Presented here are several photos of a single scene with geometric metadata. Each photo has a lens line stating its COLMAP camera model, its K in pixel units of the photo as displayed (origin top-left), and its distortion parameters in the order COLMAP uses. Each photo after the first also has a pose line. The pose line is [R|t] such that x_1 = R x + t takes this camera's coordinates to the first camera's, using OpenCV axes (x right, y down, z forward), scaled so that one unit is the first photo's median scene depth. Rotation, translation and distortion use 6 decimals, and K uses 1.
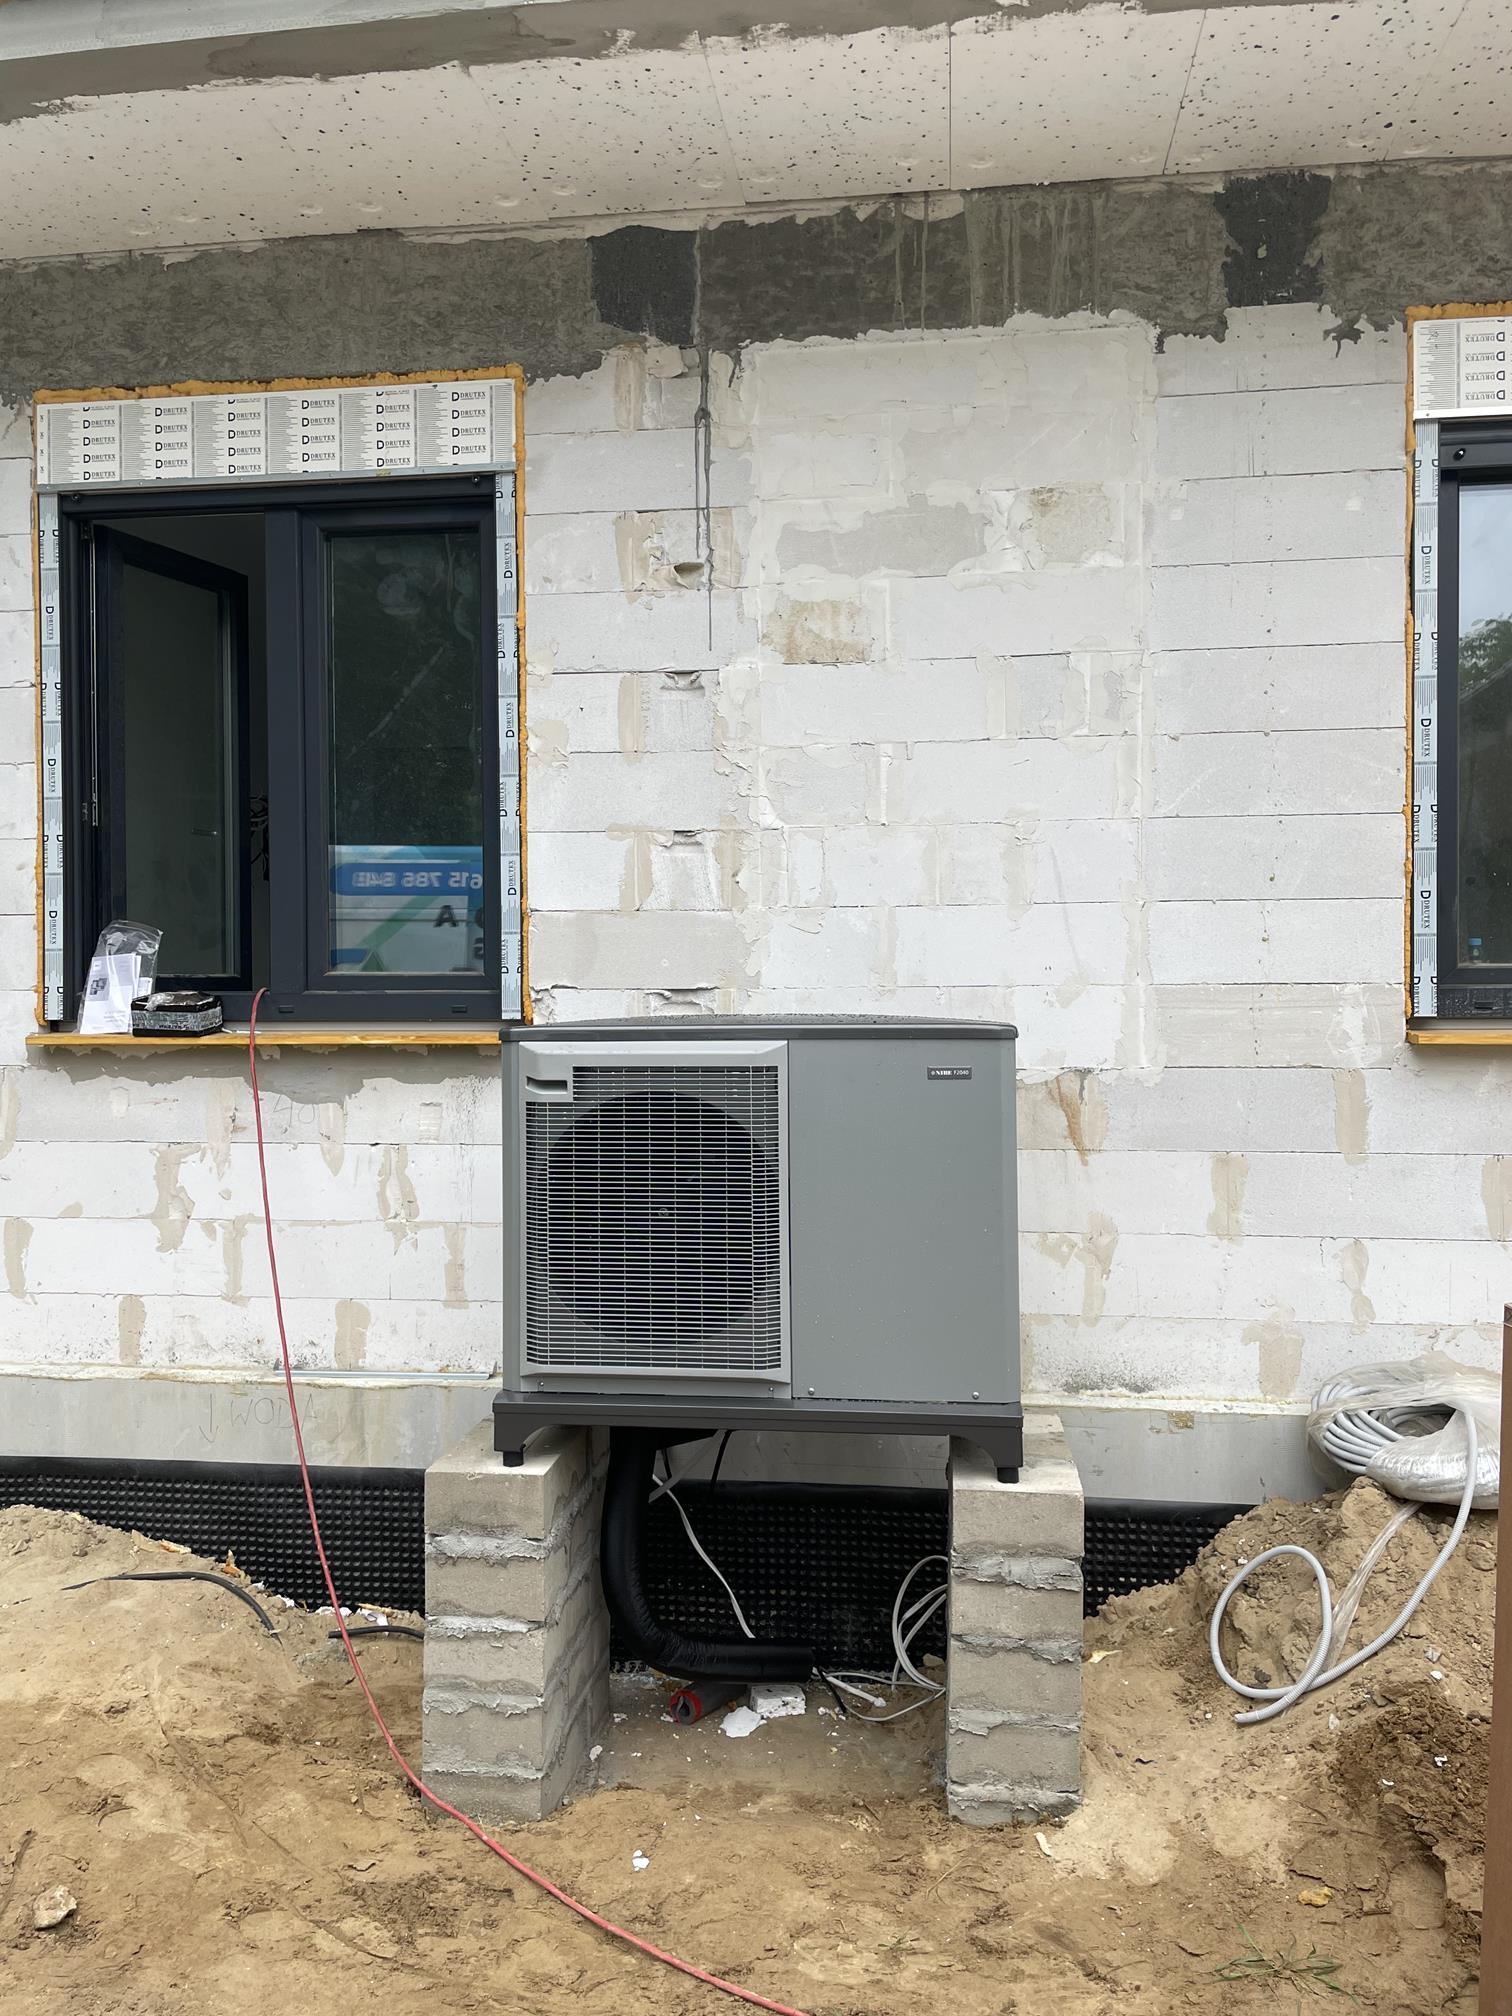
lens RADIAL K [[1525.3, 0, 744.1], [0, 1525.3, 997.1], [0, 0, 1]] dist [0.085428, -0.122390]
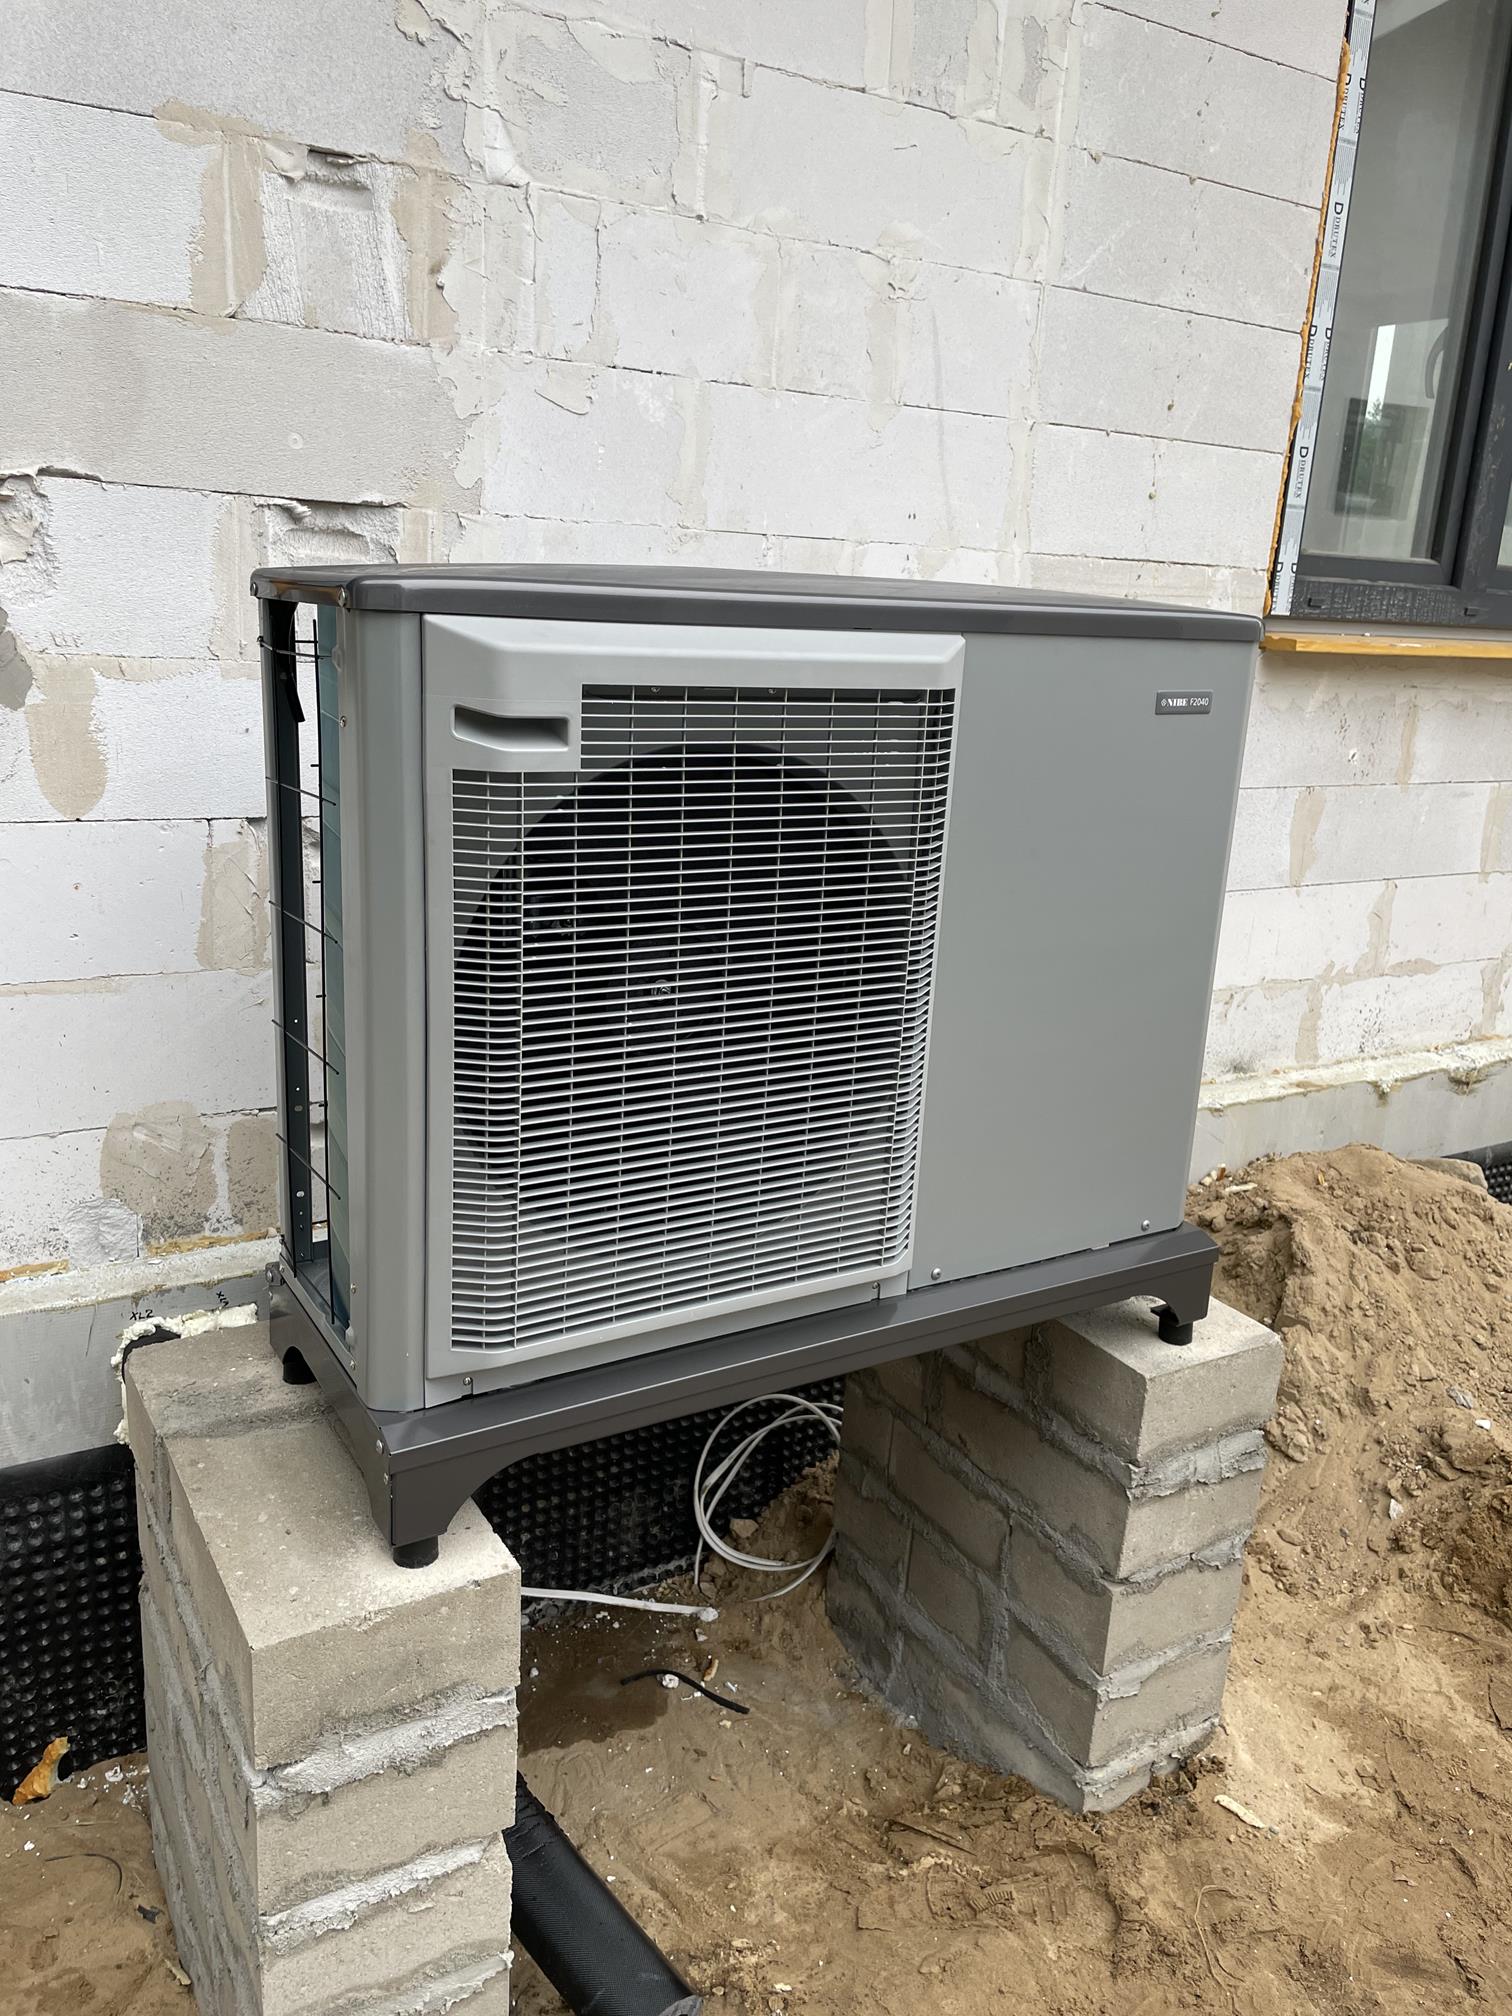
lens RADIAL K [[1525.3, 0, 744.1], [0, 1525.3, 997.1], [0, 0, 1]] dist [0.085428, -0.122390]
pose [[0.776927, -0.116699, 0.618681, -0.282125], [-0.058799, 0.964927, 0.255848, 0.015020], [-0.626839, -0.235153, 0.742816, 0.526292]]
